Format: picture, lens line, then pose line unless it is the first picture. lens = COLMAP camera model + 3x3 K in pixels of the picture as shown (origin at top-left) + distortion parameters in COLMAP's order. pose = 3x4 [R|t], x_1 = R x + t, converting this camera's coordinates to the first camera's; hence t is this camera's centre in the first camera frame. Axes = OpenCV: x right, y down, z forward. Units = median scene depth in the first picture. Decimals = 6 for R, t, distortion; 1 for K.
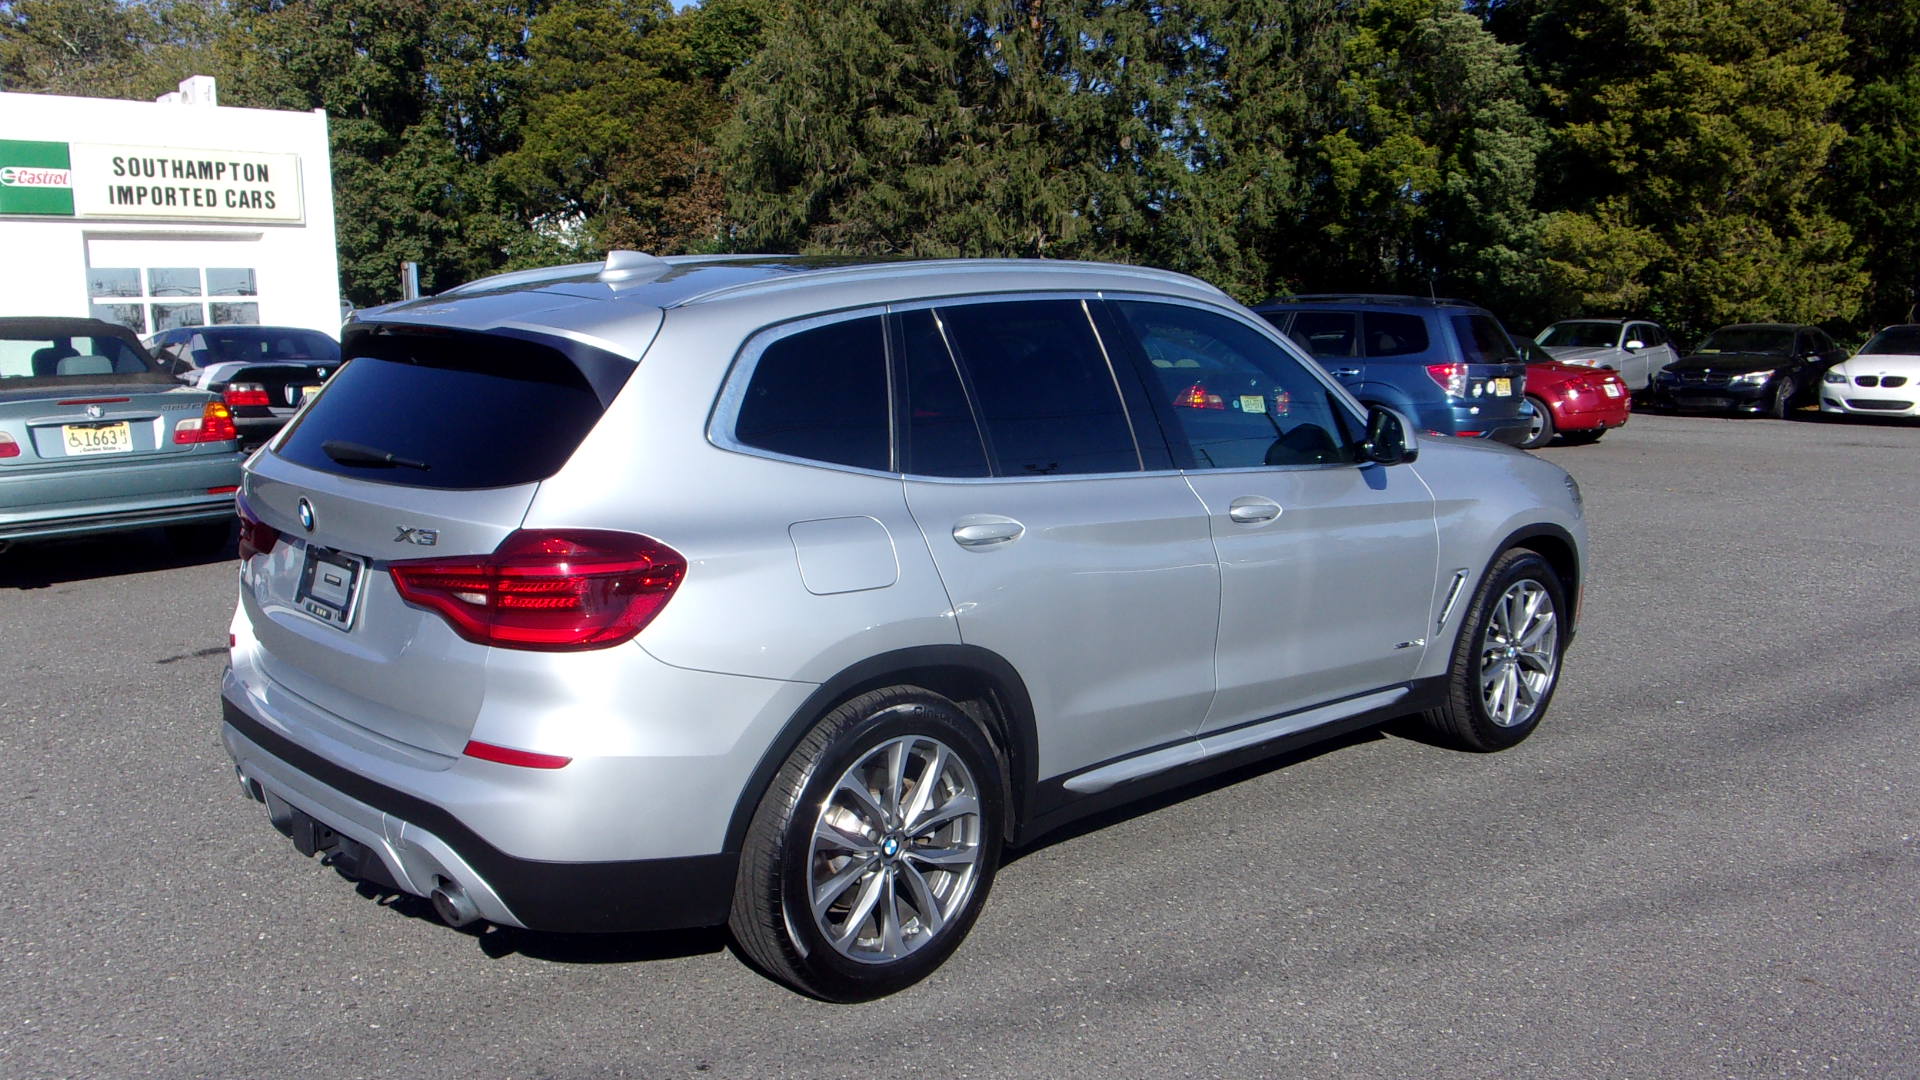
lens RADIAL K [[1681.5, 0, 960.0], [0, 1681.5, 540.0], [0, 0, 1]] dist [0.002494, 0.007975]
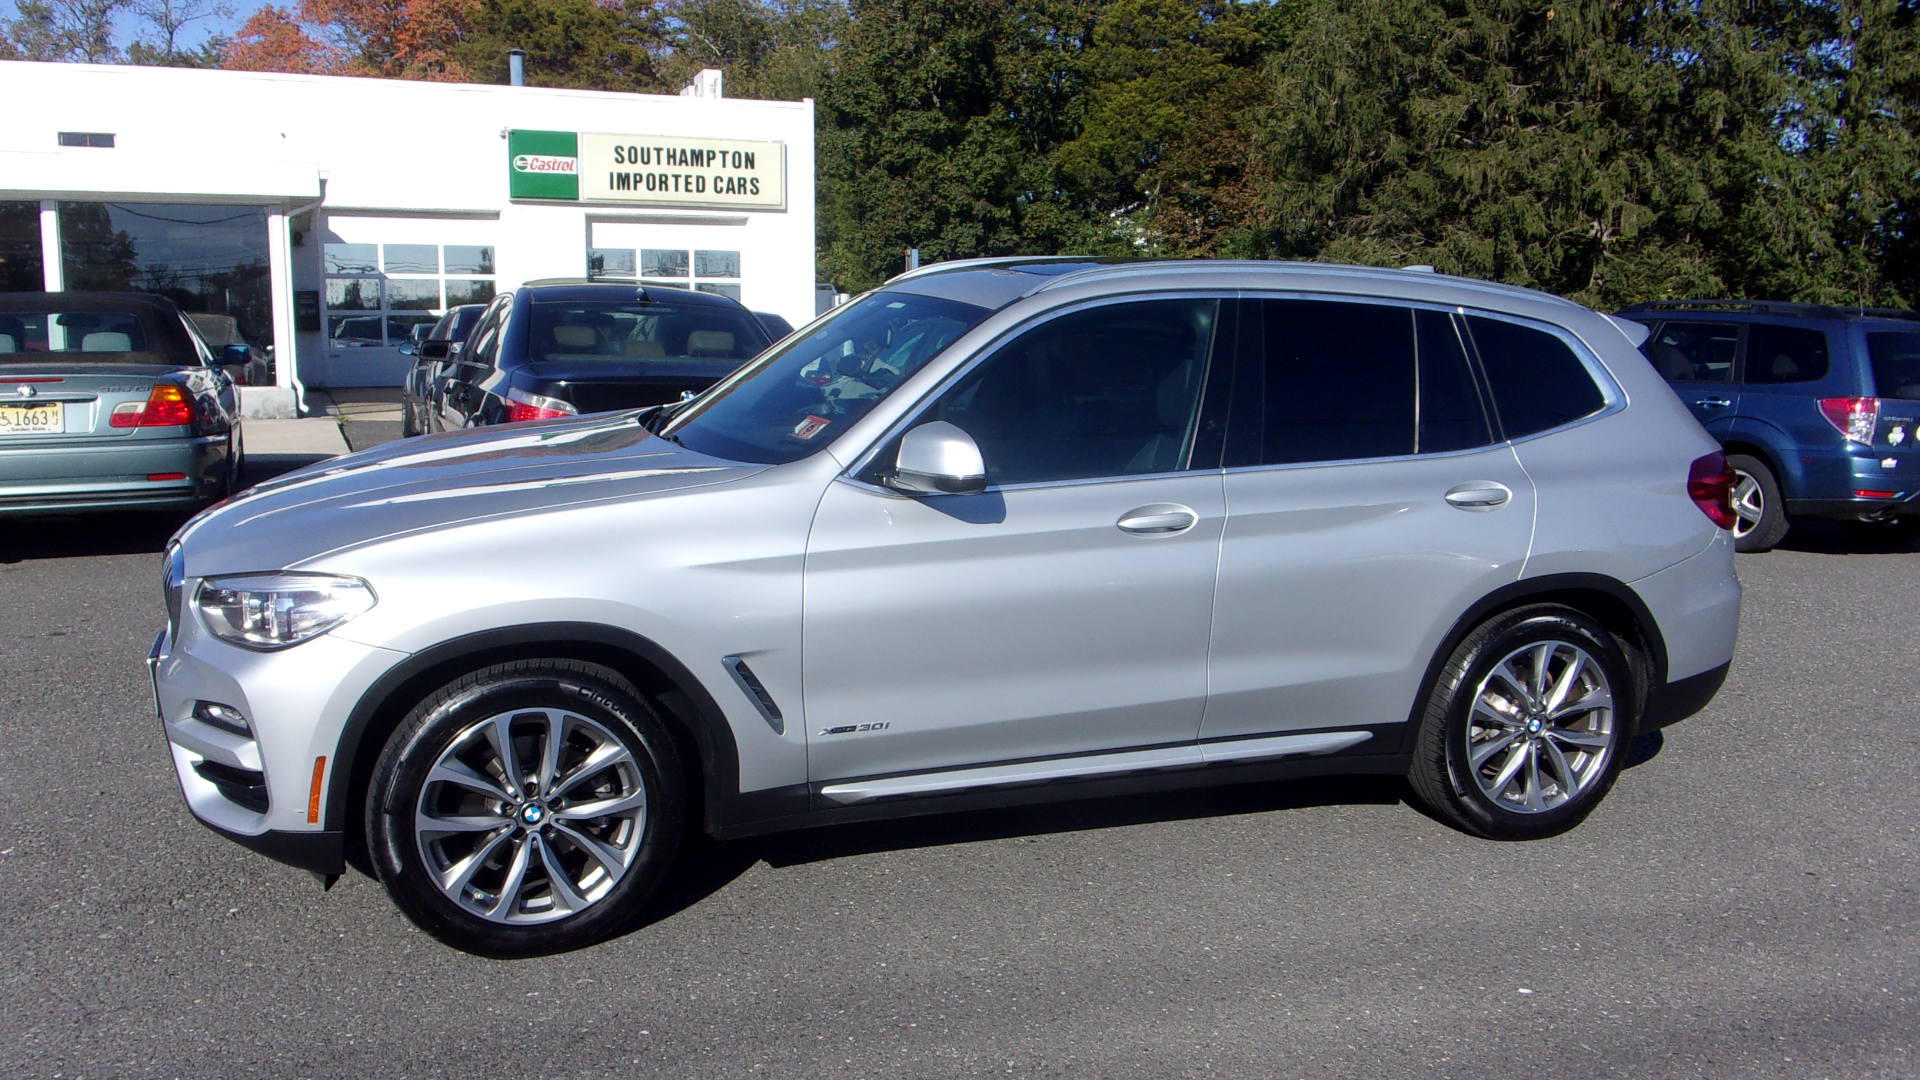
lens RADIAL K [[1687.2, 0, 961.6], [0, 1687.2, 523.5], [0, 0, 1]] dist [0.020004, 0.000081]
pose [[0.934114, 0.070693, -0.349905, 0.074868], [-0.072527, 0.997335, 0.007876, -0.010567], [0.349529, 0.018021, 0.936752, 0.062652]]
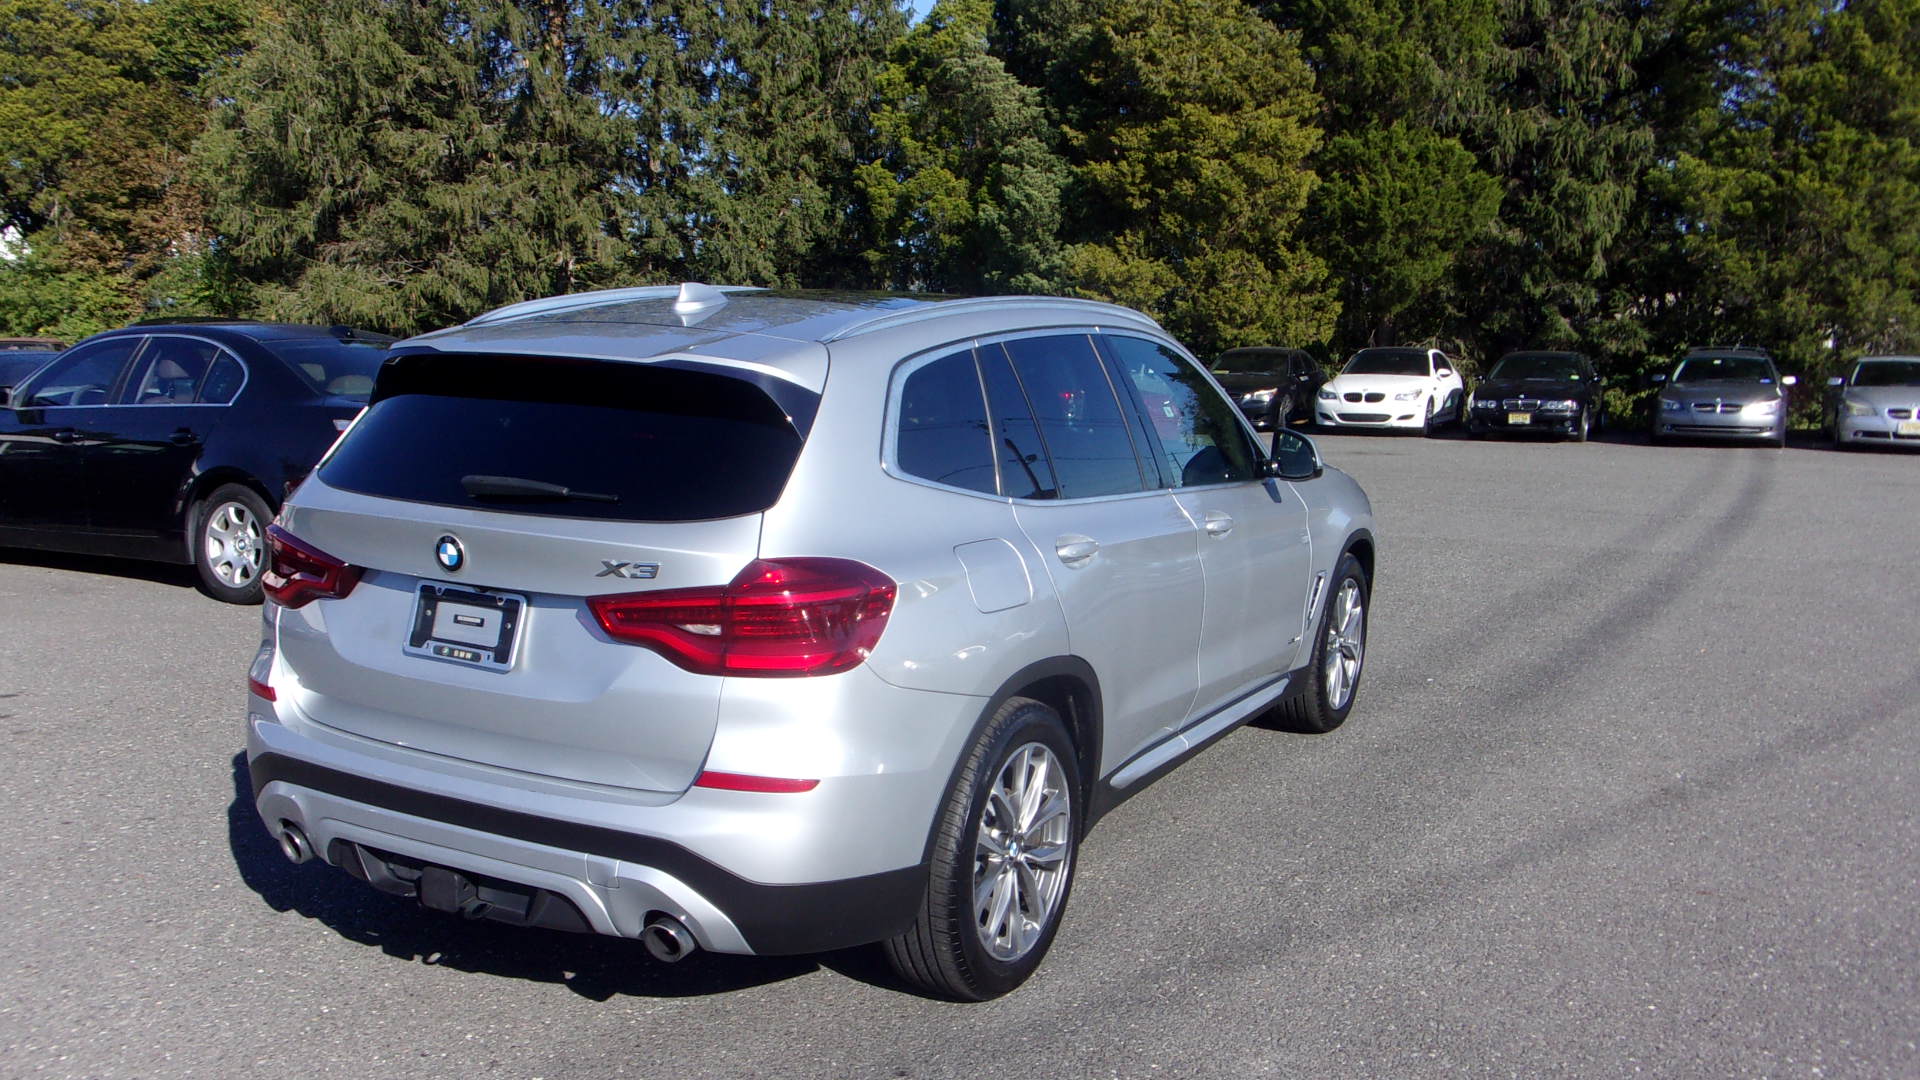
lens RADIAL K [[1669.2, 0, 997.3], [0, 1669.2, 544.3], [0, 0, 1]] dist [-0.005300, -0.006345]
pose [[0.951509, -0.036431, 0.305457, -0.025656], [0.039454, 0.999214, -0.003727, -0.000408], [-0.305081, 0.015598, 0.952199, 0.000109]]
